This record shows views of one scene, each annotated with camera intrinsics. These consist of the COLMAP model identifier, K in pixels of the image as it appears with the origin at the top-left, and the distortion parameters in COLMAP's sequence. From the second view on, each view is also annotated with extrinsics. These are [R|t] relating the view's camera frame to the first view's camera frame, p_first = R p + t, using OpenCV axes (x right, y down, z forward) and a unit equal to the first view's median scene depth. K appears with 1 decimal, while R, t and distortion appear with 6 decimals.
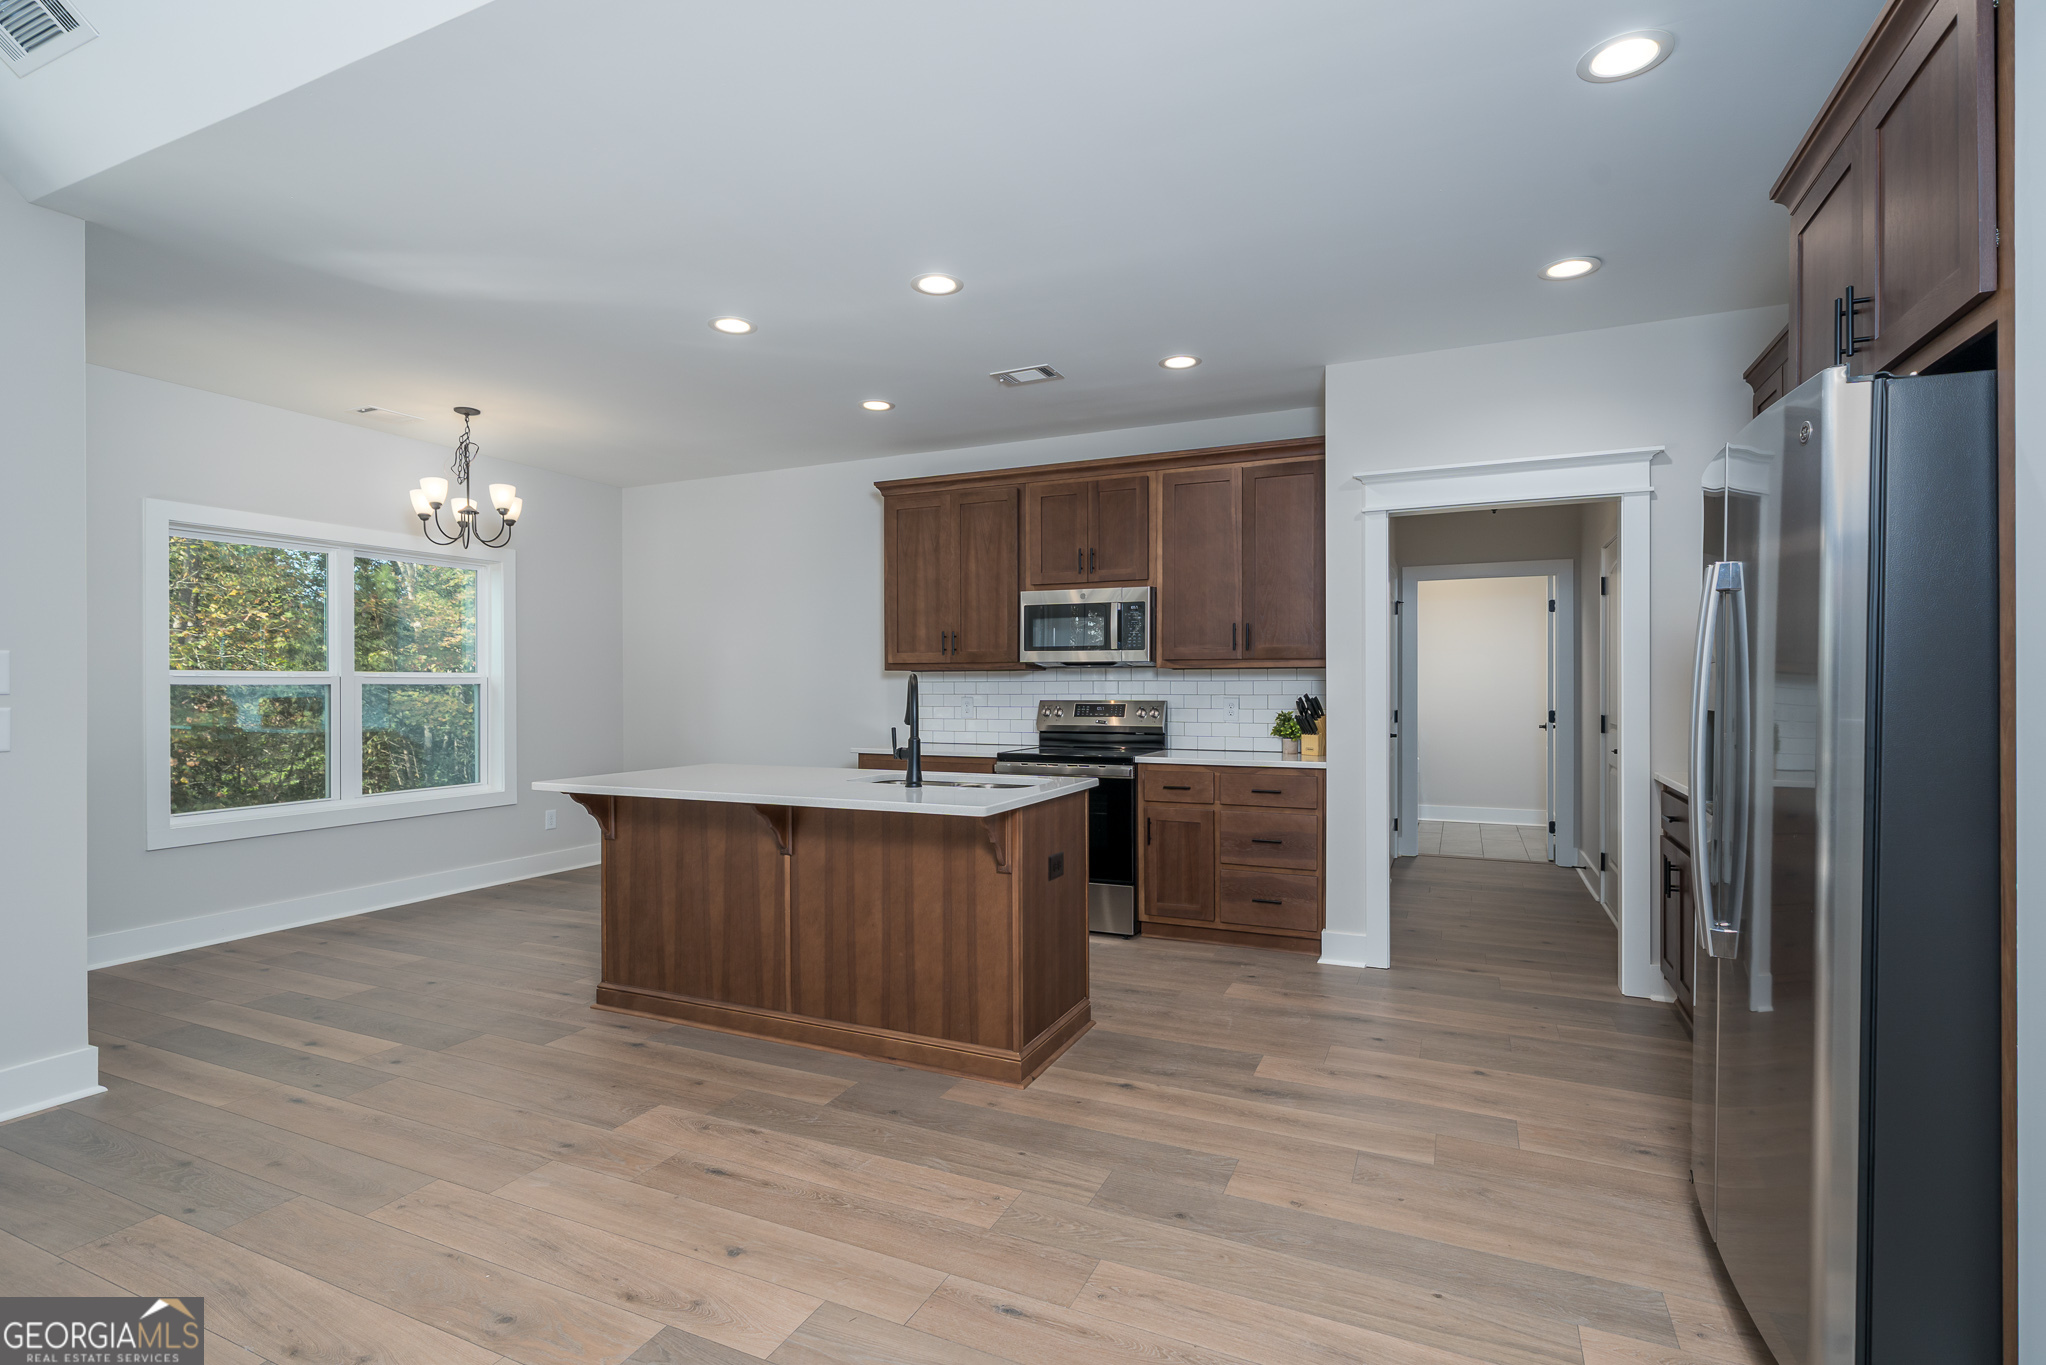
lens RADIAL K [[967.2, 0, 1017.1], [0, 967.2, 689.1], [0, 0, 1]] dist [0.000226, -0.000302]
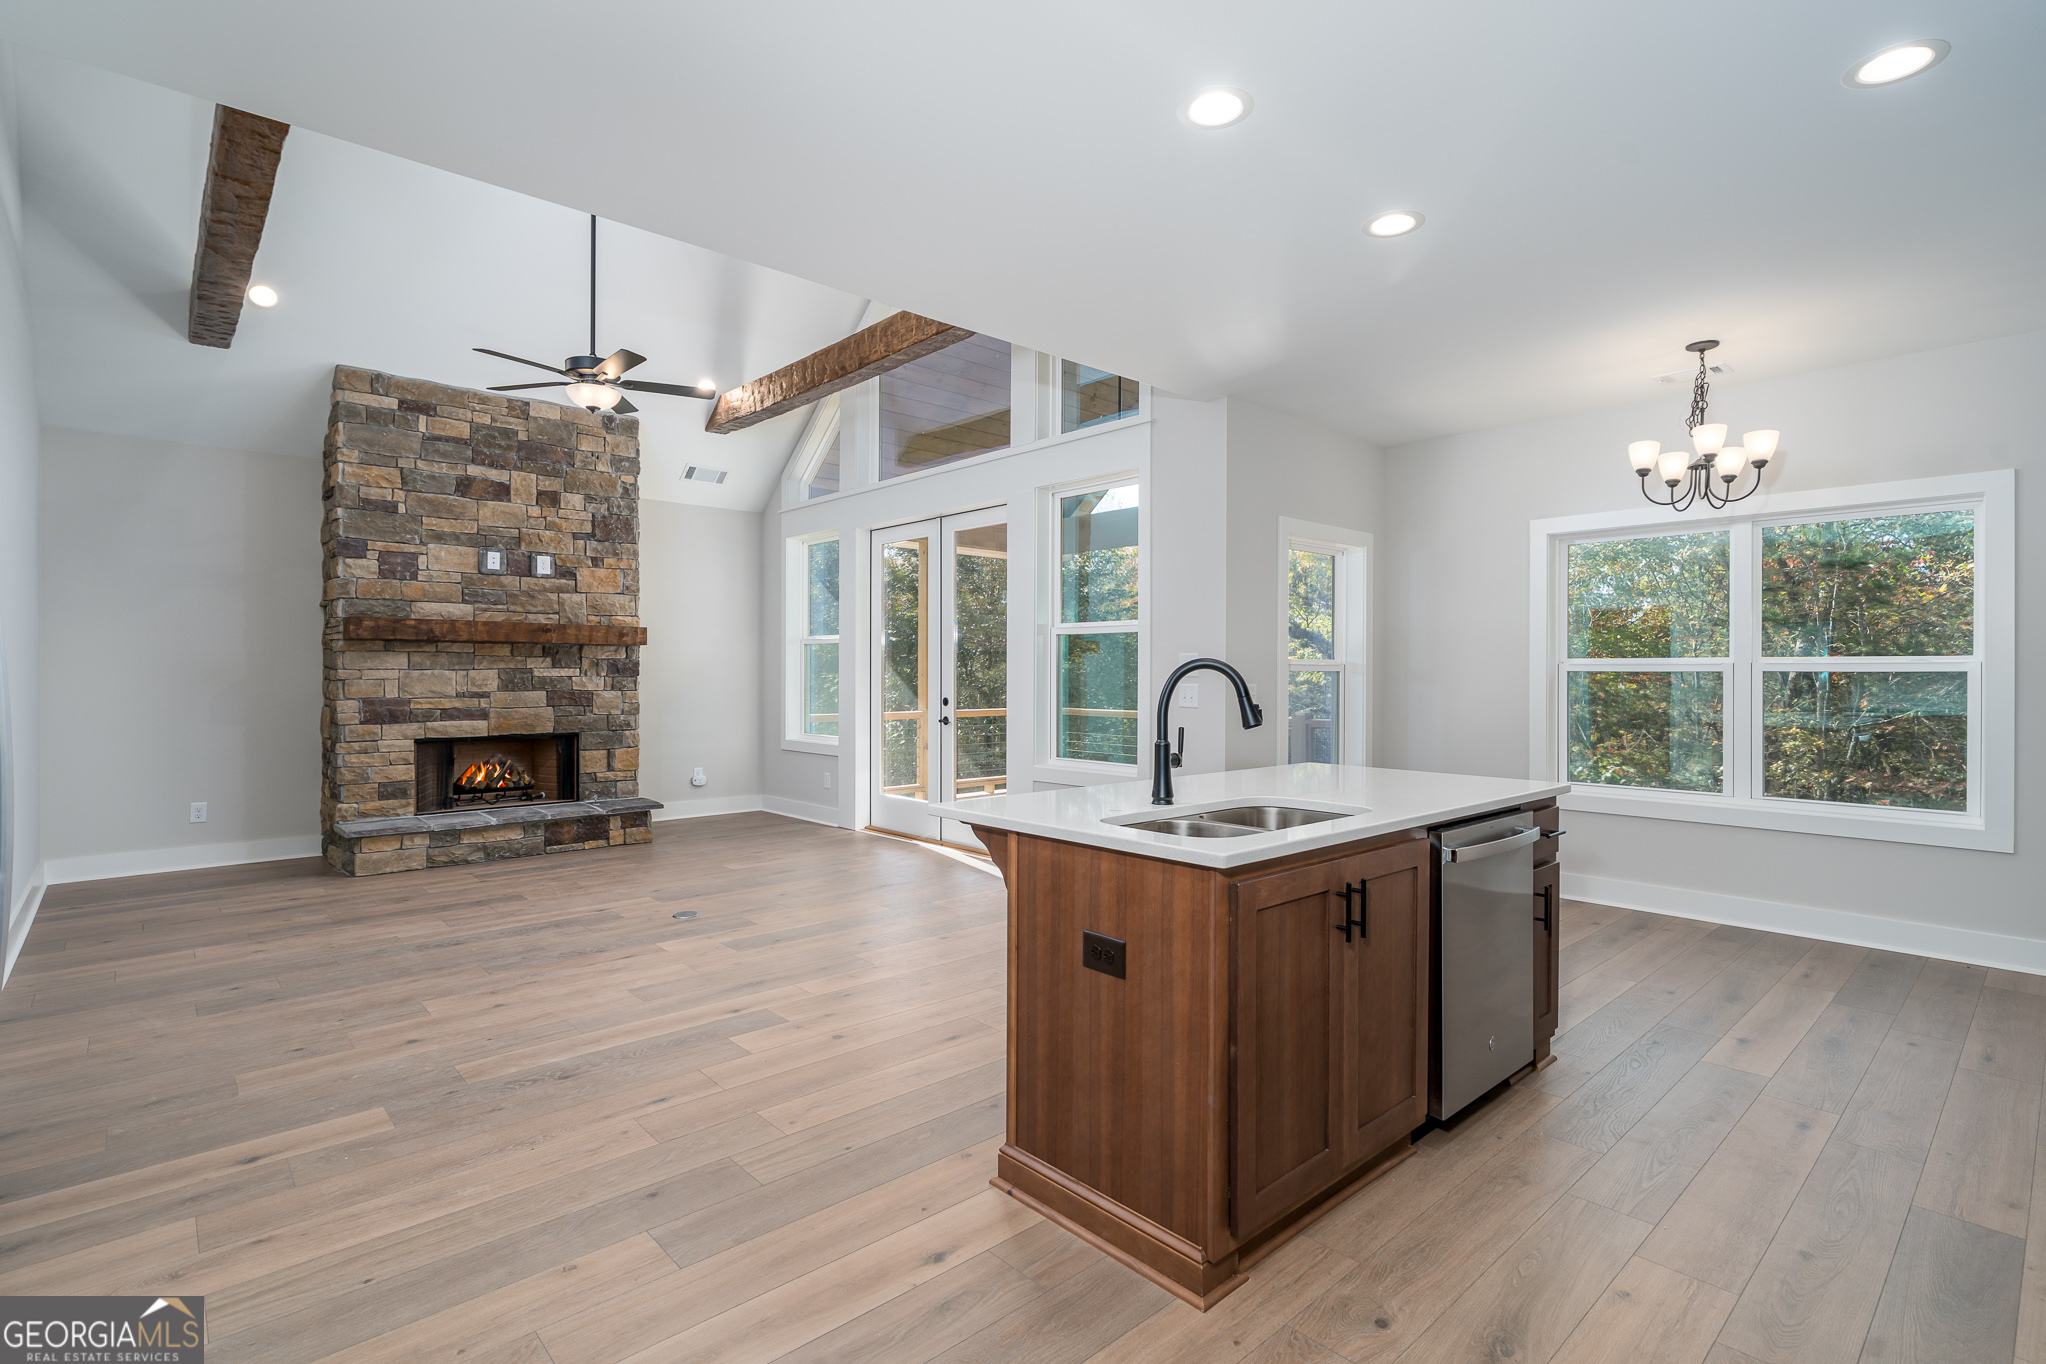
lens RADIAL K [[962.6, 0, 1029.4], [0, 962.6, 672.2], [0, 0, 1]] dist [0.001611, -0.000361]
pose [[-0.383267, 0.001537, -0.923636, 0.420539], [-0.004679, 0.999983, 0.003606, -0.004419], [0.923626, 0.005703, -0.383253, 0.774186]]
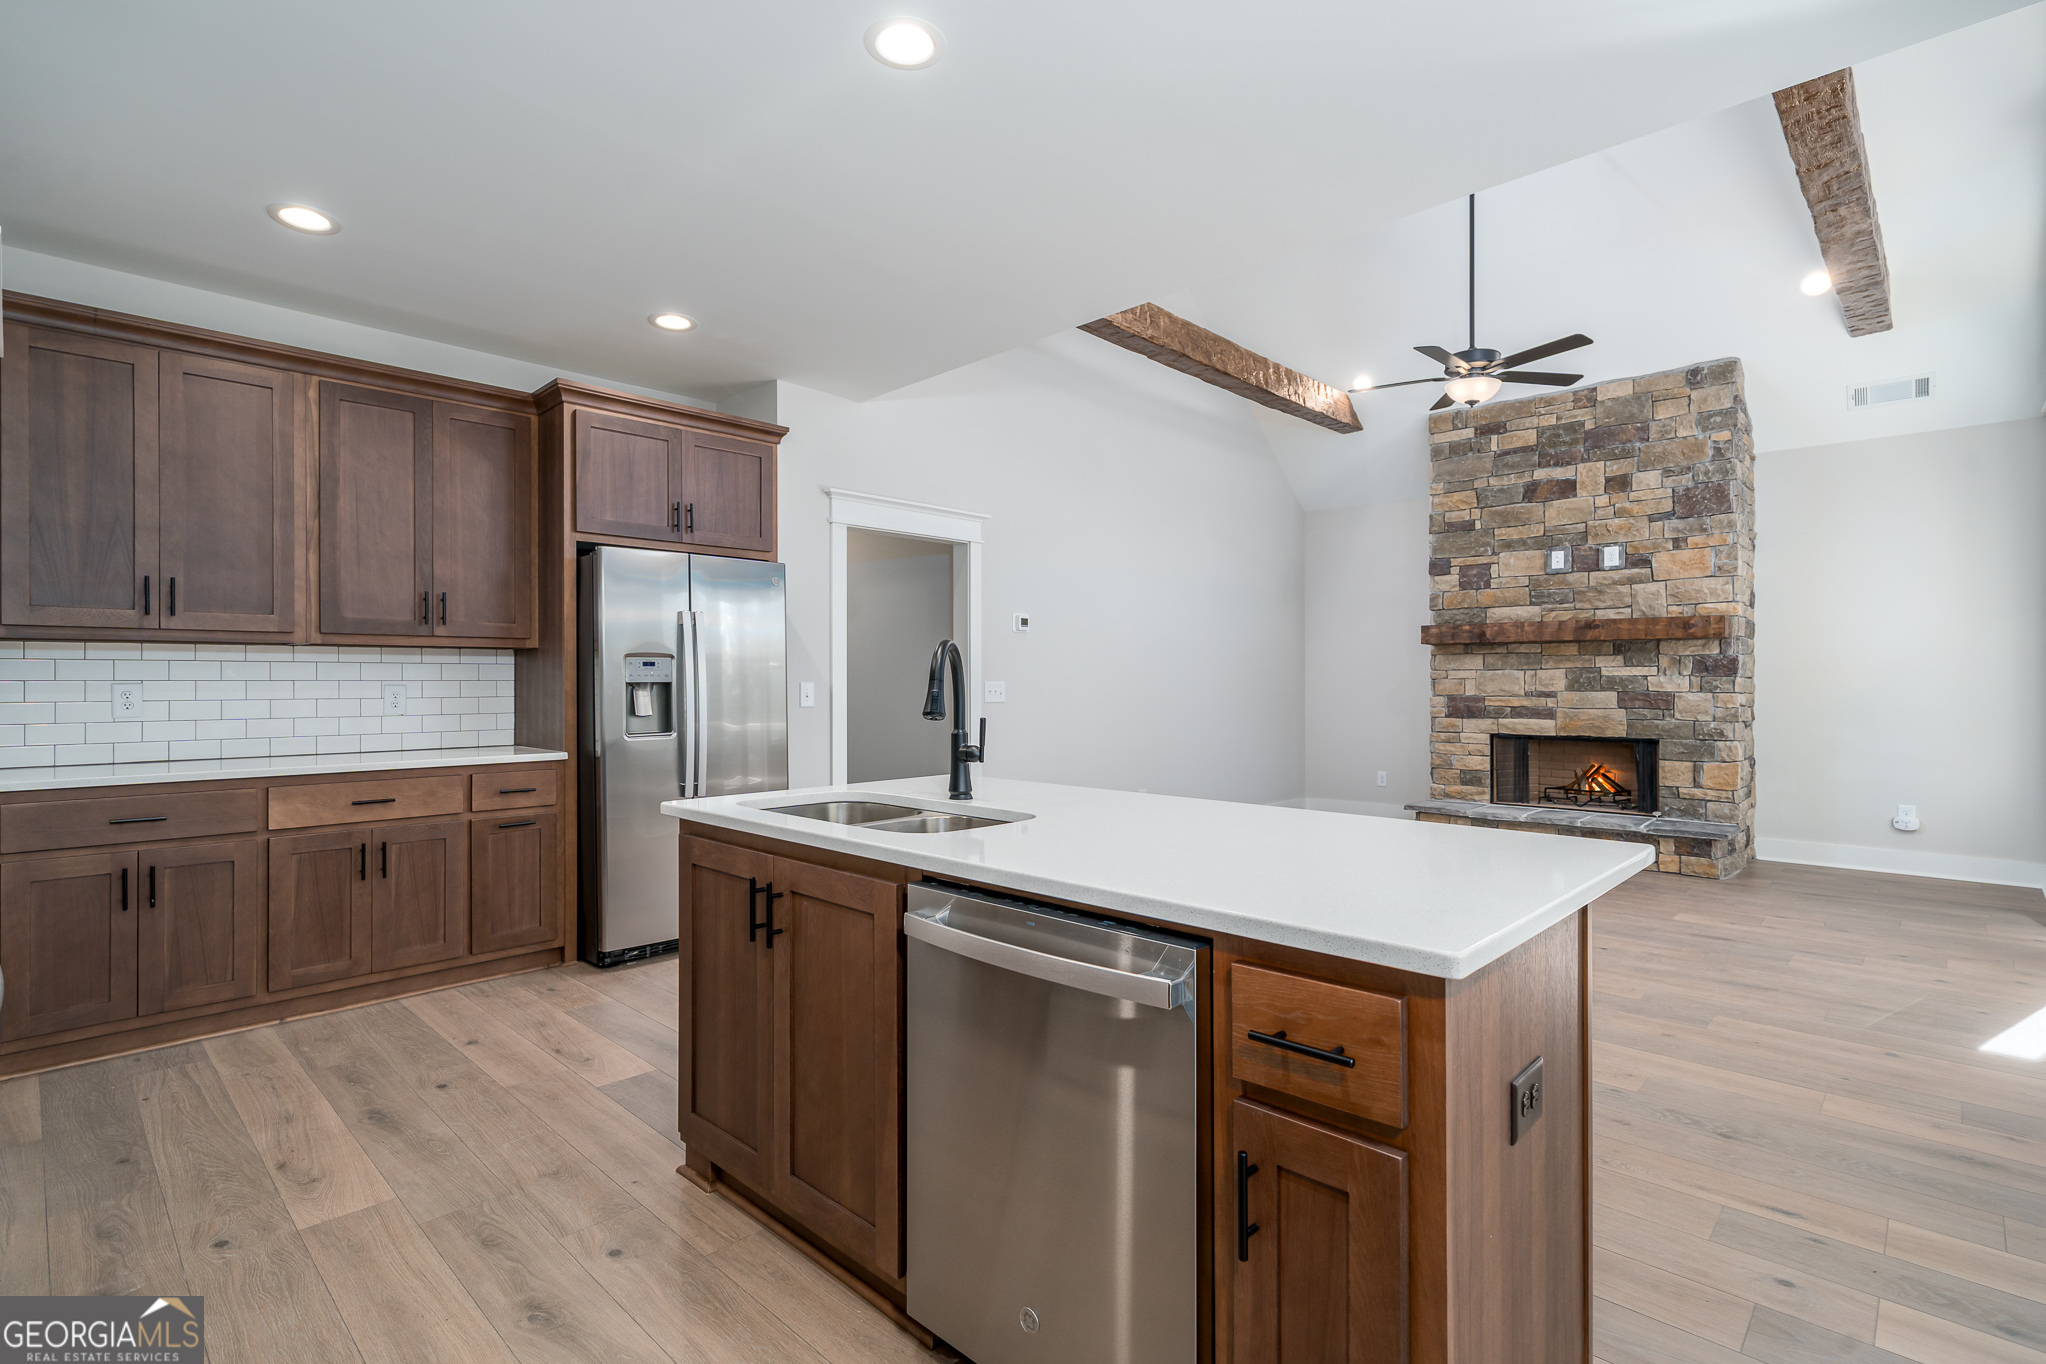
lens RADIAL K [[973.2, 0, 1024.5], [0, 973.2, 677.9], [0, 0, 1]] dist [0.002464, 0.000136]
pose [[-0.945190, 0.004422, 0.326490, -0.250774], [0.004980, 0.999987, 0.000875, 0.007174], [-0.326482, 0.002453, -0.945200, 1.078383]]
